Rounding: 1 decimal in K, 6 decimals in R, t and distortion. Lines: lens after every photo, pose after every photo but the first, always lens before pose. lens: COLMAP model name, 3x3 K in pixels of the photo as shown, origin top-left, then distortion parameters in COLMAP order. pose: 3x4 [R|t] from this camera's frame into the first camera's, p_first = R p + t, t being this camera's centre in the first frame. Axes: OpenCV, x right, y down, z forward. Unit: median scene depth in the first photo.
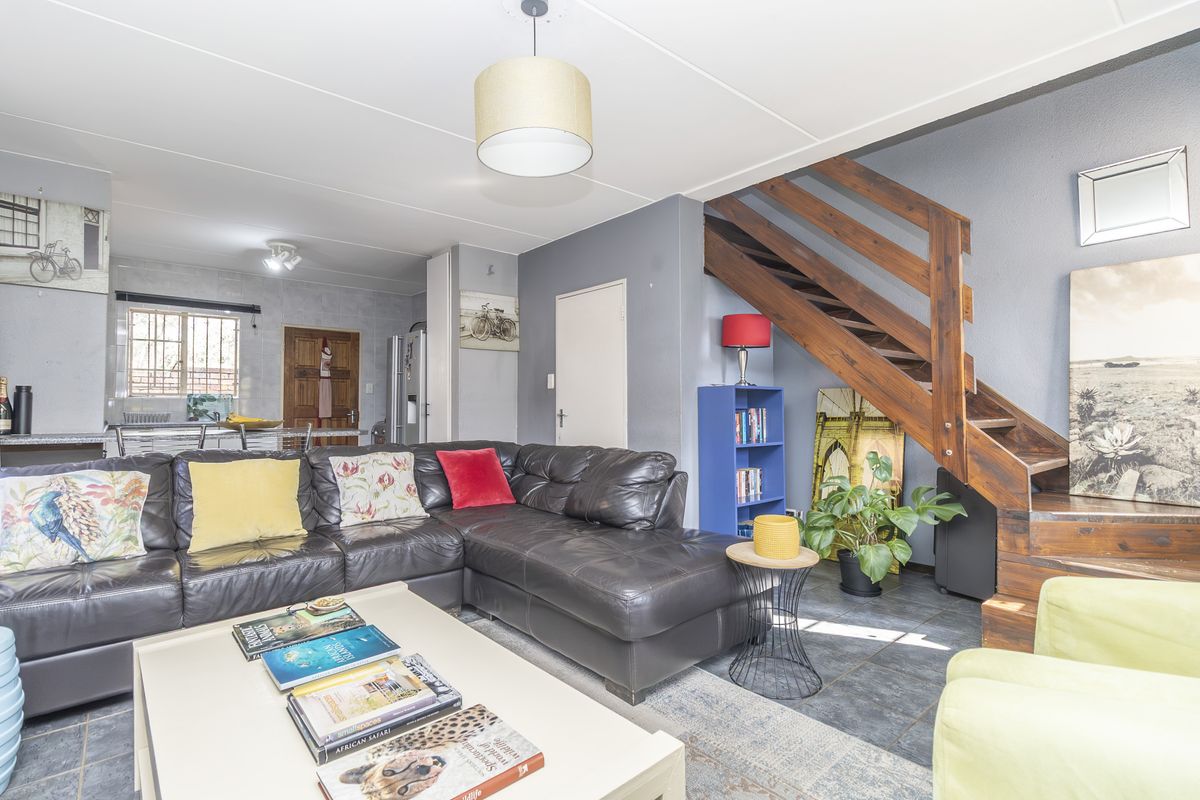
lens RADIAL K [[553.3, 0, 596.4], [0, 553.3, 397.9], [0, 0, 1]] dist [-0.017262, -0.000577]
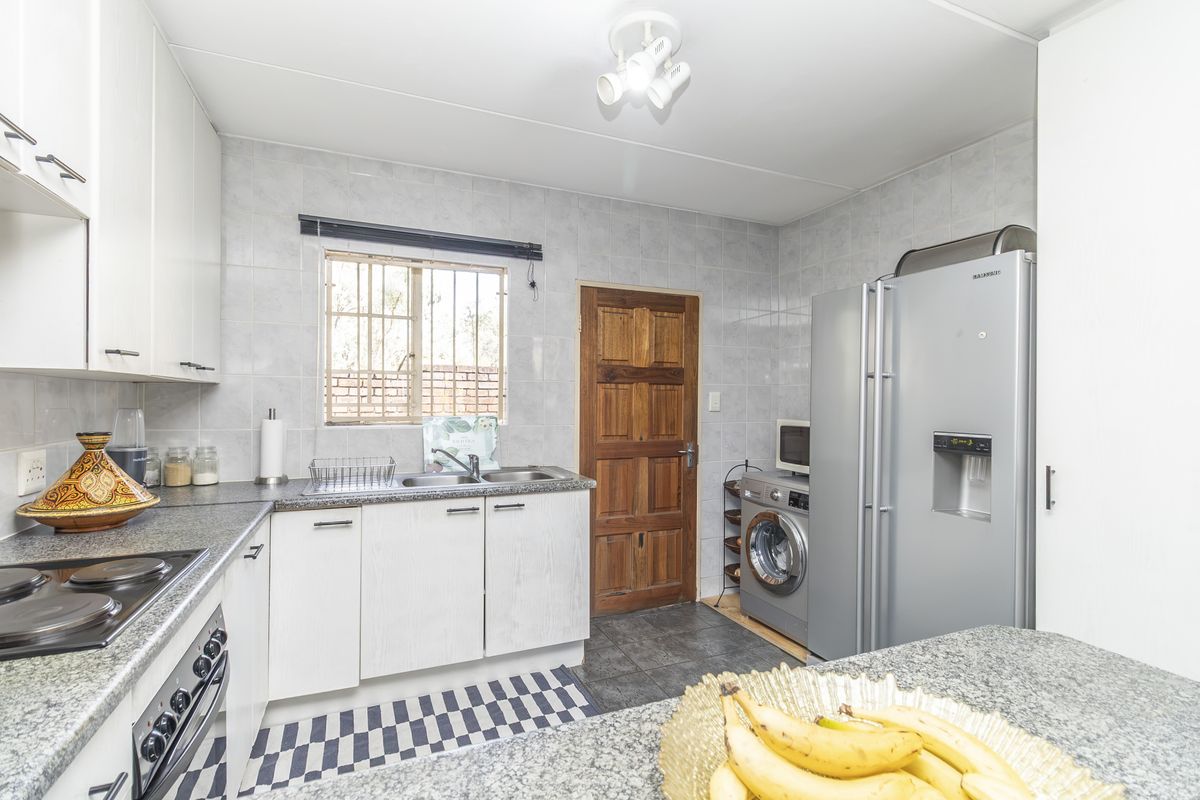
lens RADIAL K [[553.3, 0, 601.0], [0, 553.3, 405.3], [0, 0, 1]] dist [-0.017262, -0.000577]
pose [[0.952822, 0.006613, -0.303458, -0.415129], [0.000004, 0.999762, 0.021801, -0.028754], [0.303530, -0.020774, 0.952595, 0.537722]]
